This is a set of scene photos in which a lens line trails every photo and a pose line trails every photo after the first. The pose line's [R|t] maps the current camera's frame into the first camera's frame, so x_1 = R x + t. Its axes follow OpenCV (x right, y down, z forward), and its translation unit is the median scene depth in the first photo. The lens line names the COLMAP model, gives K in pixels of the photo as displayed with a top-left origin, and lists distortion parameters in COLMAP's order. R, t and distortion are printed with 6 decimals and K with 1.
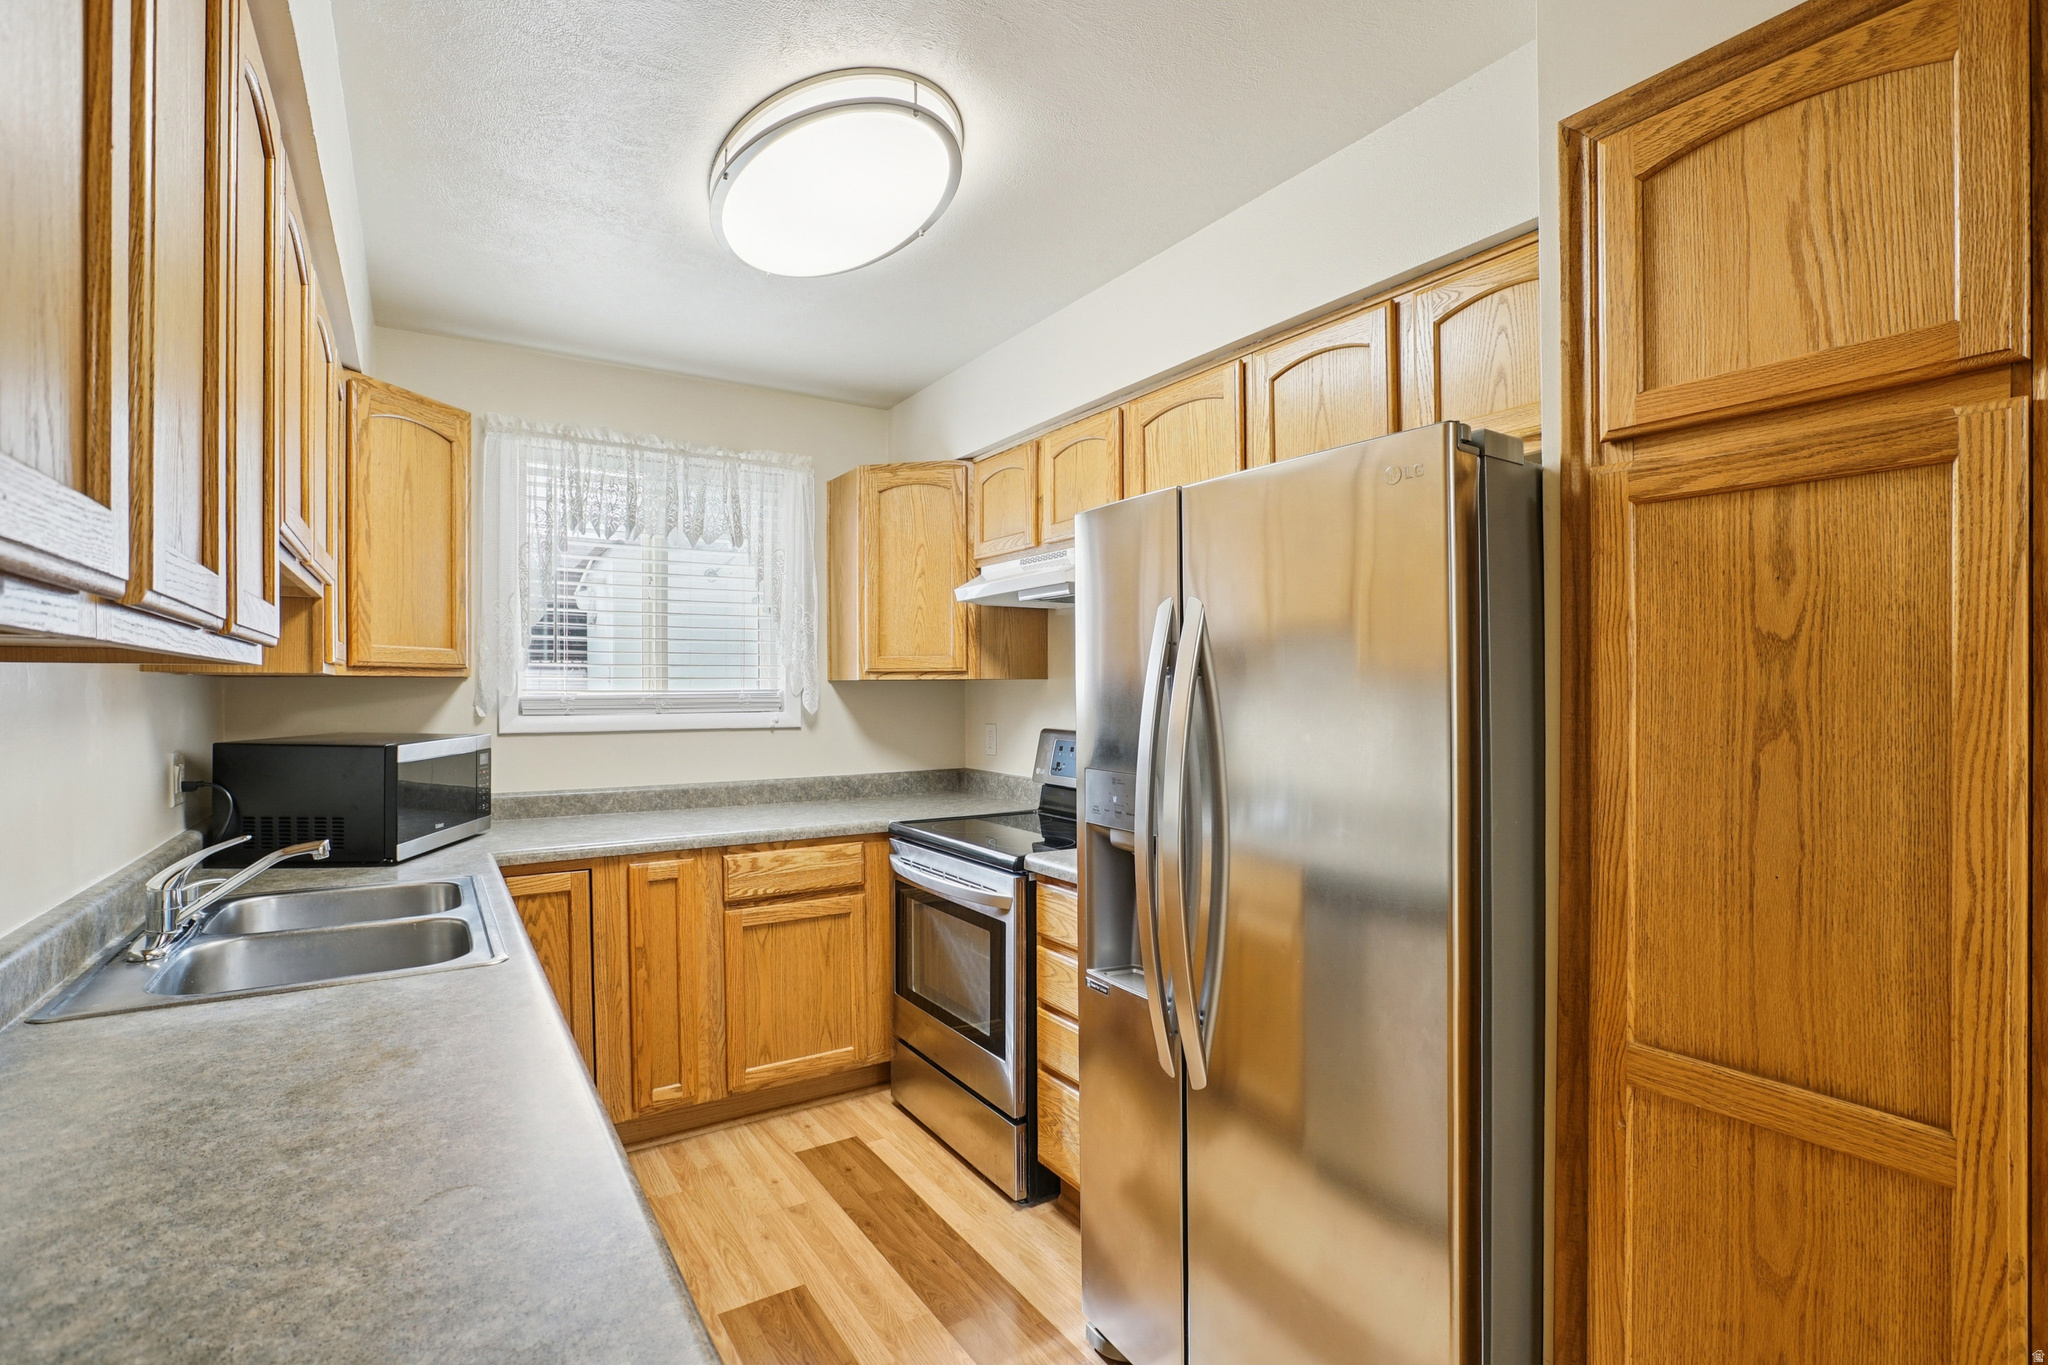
lens RADIAL K [[941.1, 0, 1037.8], [0, 941.1, 695.5], [0, 0, 1]] dist [-0.036702, 0.011433]
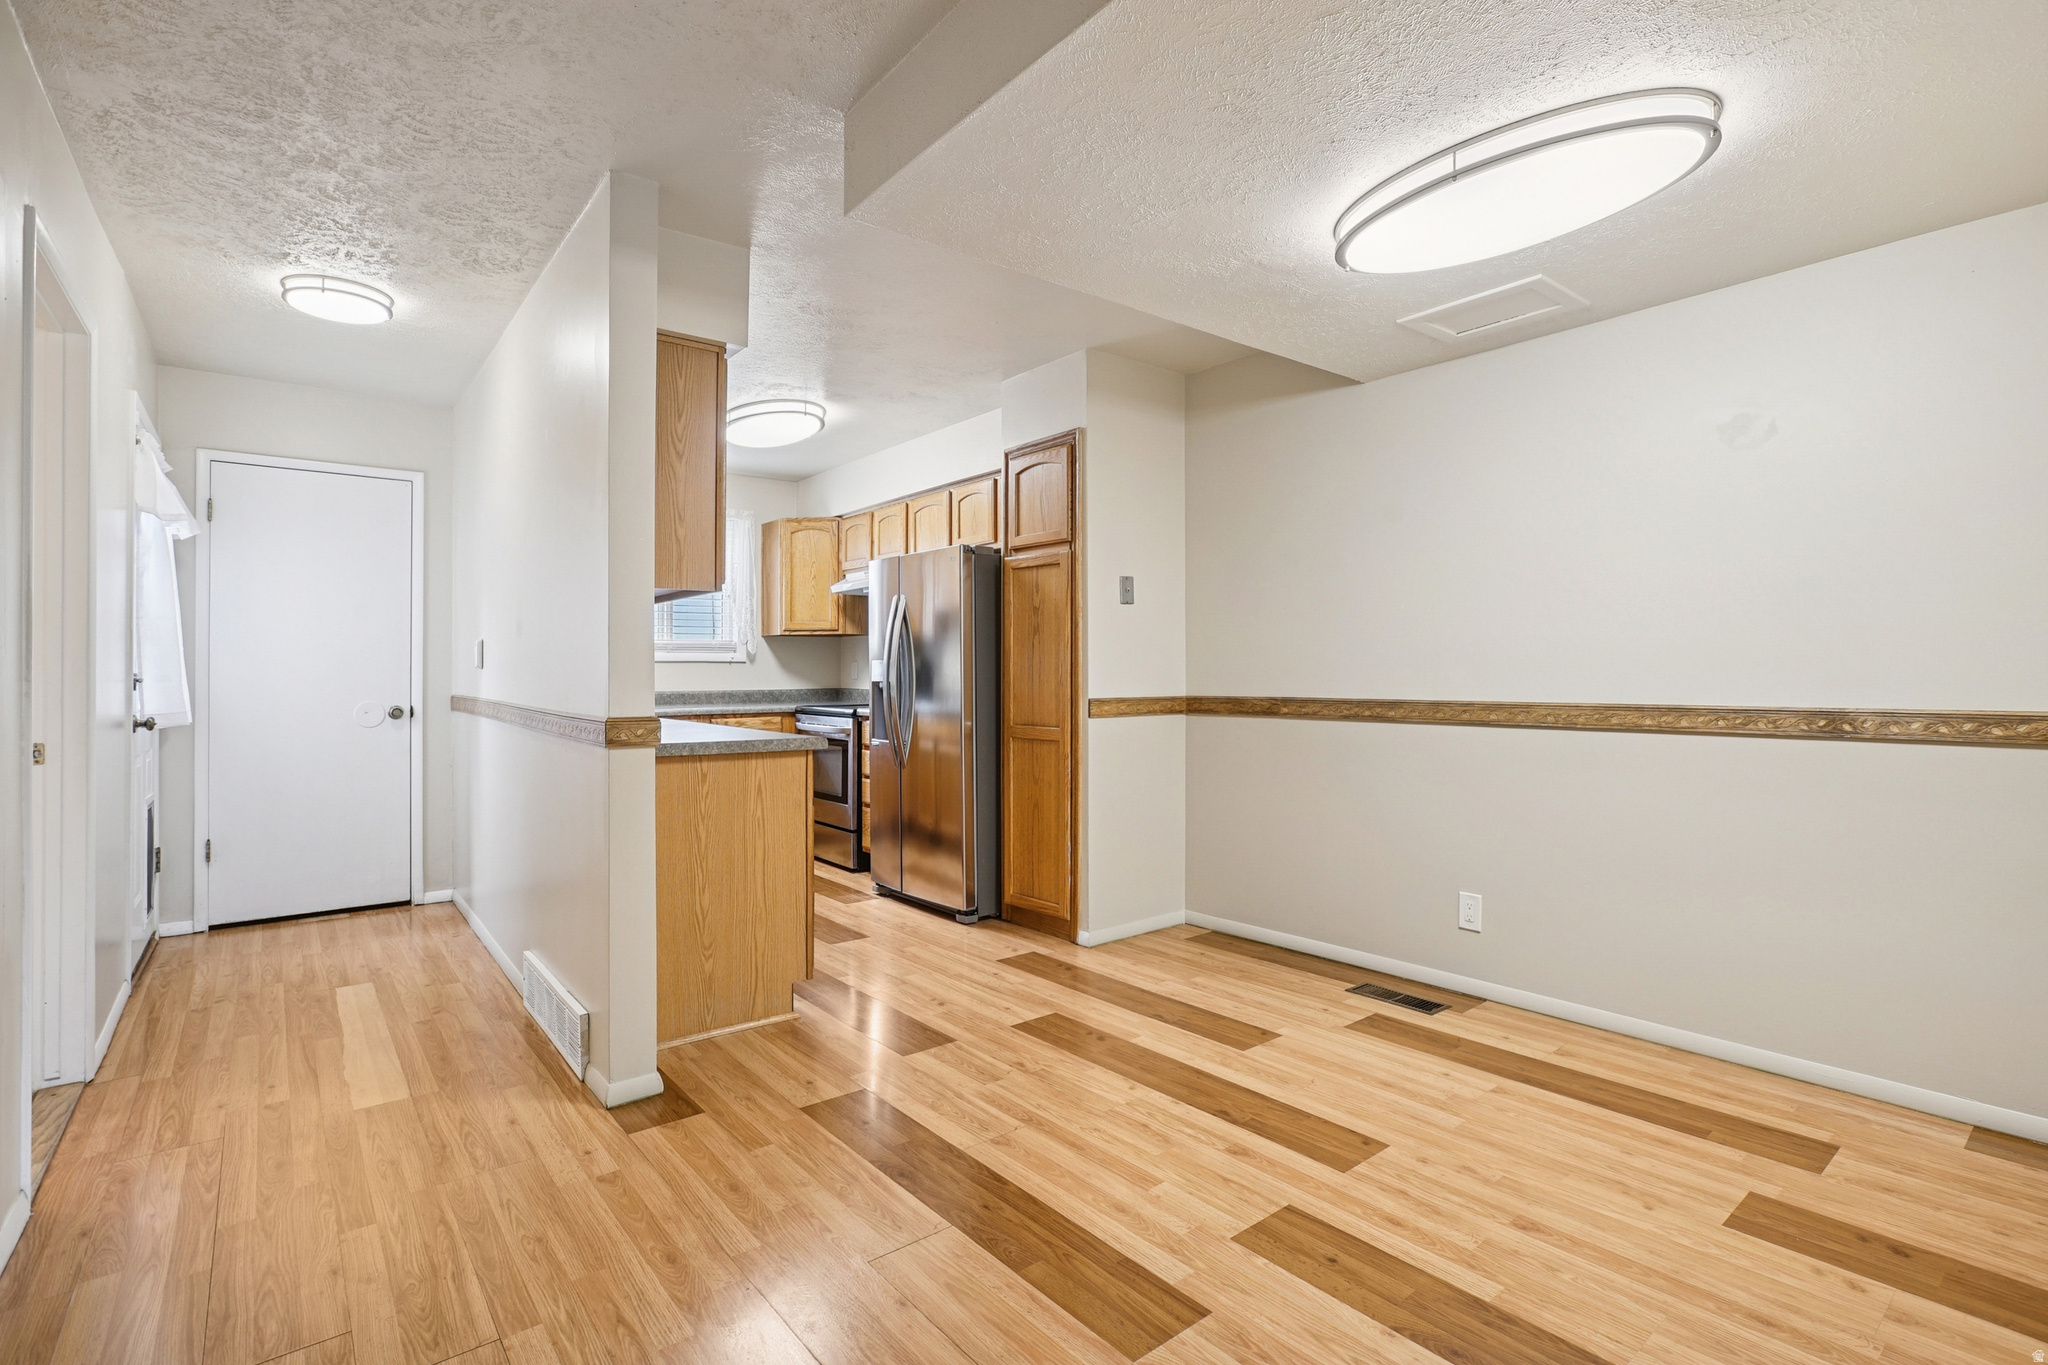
lens RADIAL K [[975.4, 0, 1009.6], [0, 975.4, 666.9], [0, 0, 1]] dist [0.002347, 0.000639]
pose [[0.998527, 0.003207, 0.054164, 0.178506], [-0.002391, 0.999883, -0.015115, 0.085186], [-0.054206, 0.014963, 0.998418, -1.062969]]
